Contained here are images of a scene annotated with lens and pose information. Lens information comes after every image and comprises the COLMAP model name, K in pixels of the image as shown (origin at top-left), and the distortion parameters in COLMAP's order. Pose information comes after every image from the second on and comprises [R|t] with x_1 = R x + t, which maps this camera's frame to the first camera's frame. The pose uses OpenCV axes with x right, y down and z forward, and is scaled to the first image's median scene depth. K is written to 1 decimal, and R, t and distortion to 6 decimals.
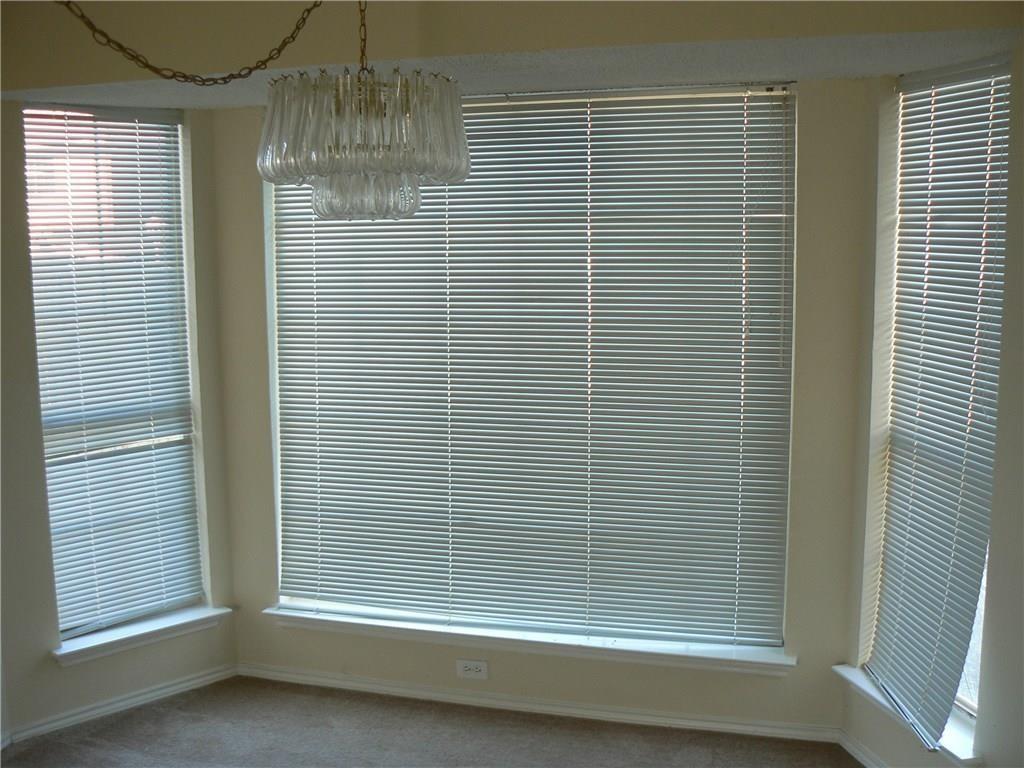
lens RADIAL K [[1079.1, 0, 531.3], [0, 1079.1, 384.2], [0, 0, 1]] dist [-0.144361, 0.013780]
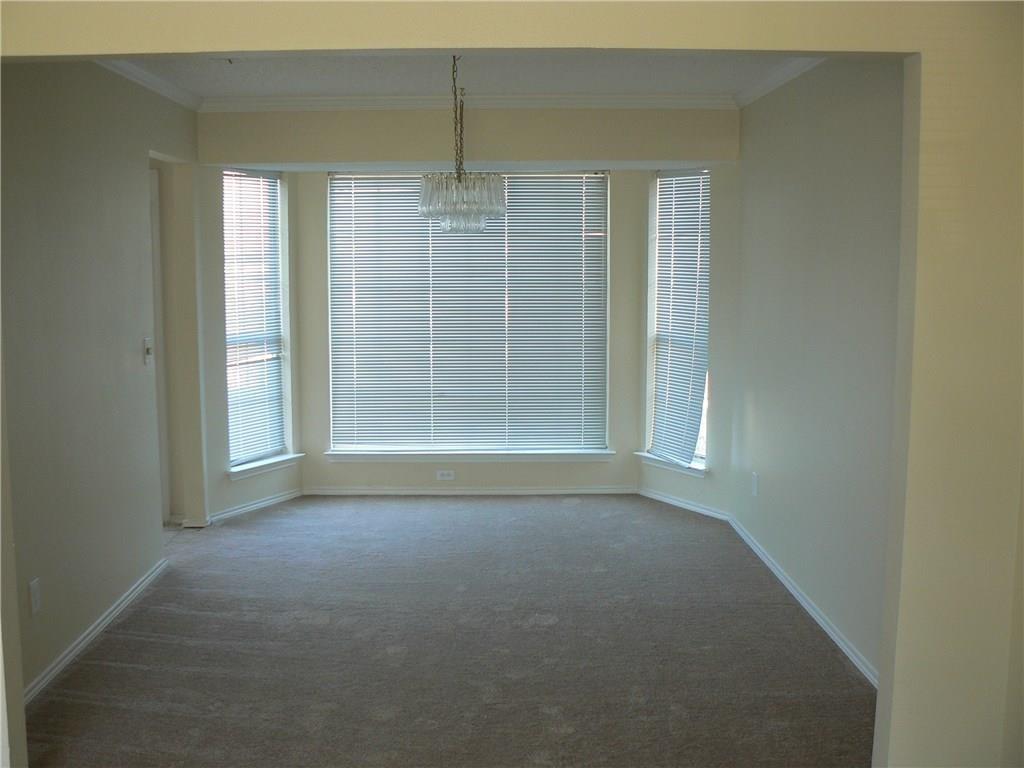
lens RADIAL K [[1098.7, 0, 512.0], [0, 1098.7, 384.0], [0, 0, 1]] dist [-0.191845, 0.205417]
pose [[0.955523, -0.027891, 0.293594, -0.531268], [0.033934, 0.999304, -0.015510, 0.150613], [-0.292957, 0.024783, 0.955804, -0.916961]]
